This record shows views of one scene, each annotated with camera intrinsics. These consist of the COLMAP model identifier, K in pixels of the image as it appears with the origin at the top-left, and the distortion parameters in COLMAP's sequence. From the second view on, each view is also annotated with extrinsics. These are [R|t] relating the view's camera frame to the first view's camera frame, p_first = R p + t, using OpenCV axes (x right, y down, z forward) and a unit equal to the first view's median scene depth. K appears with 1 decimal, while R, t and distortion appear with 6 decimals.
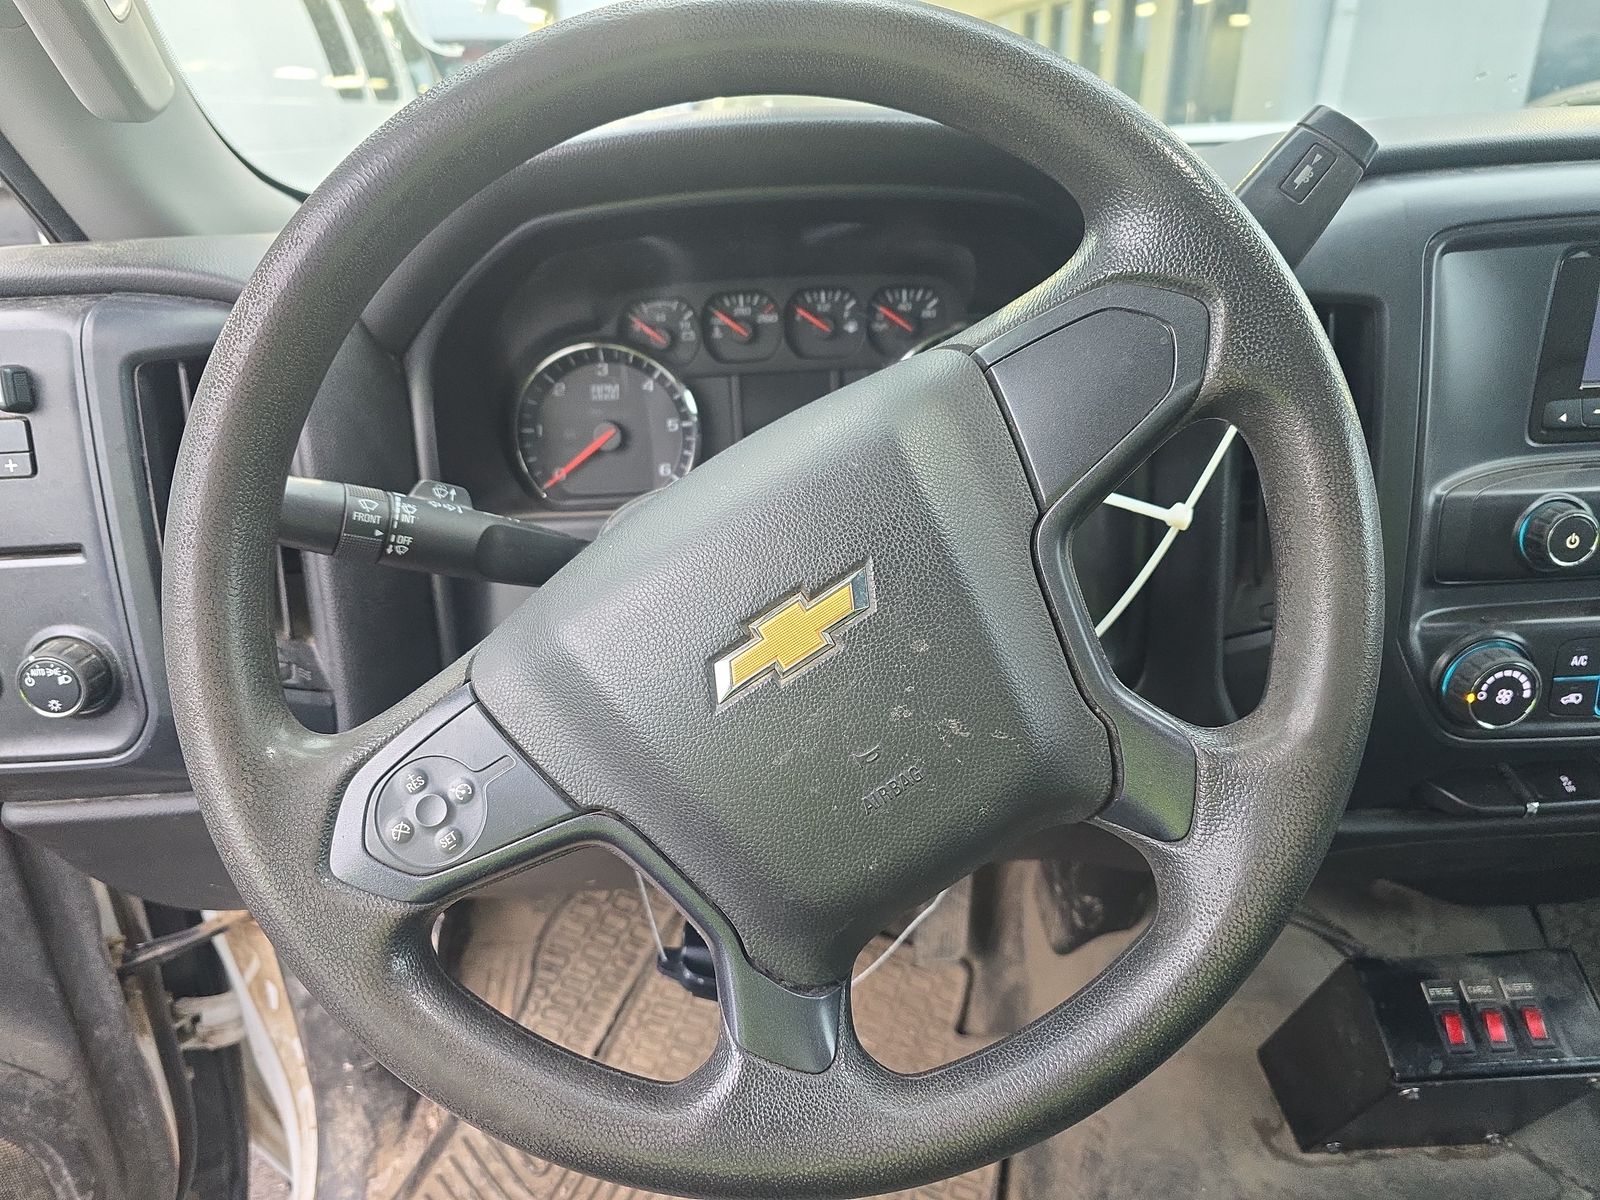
lens RADIAL K [[1095.0, 0, 800.0], [0, 1095.0, 600.0], [0, 0, 1]] dist [0.041334, -0.042950]
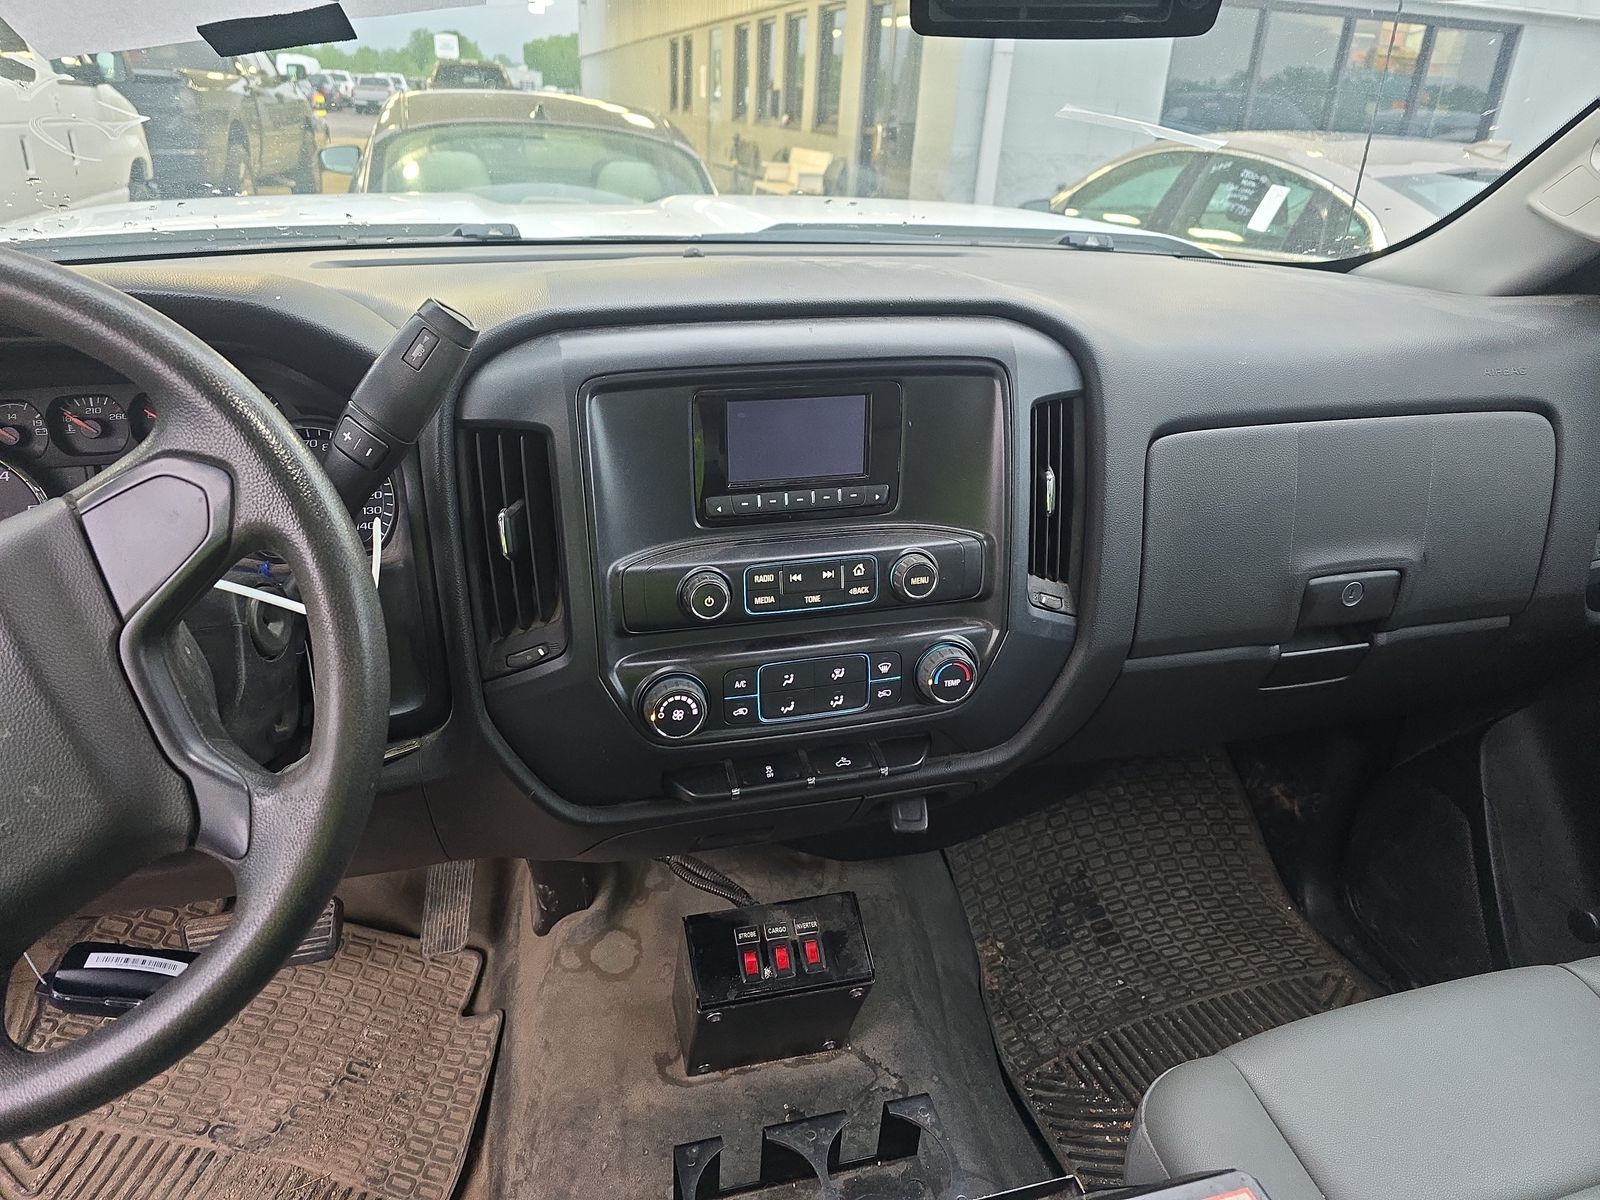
lens RADIAL K [[1081.9, 0, 798.1], [0, 1081.9, 592.5], [0, 0, 1]] dist [0.042369, -0.037591]
pose [[0.975655, -0.037164, 0.216138, 0.411229], [0.036867, 0.999306, 0.005405, -0.053086], [-0.216189, 0.002695, 0.976348, -0.271223]]
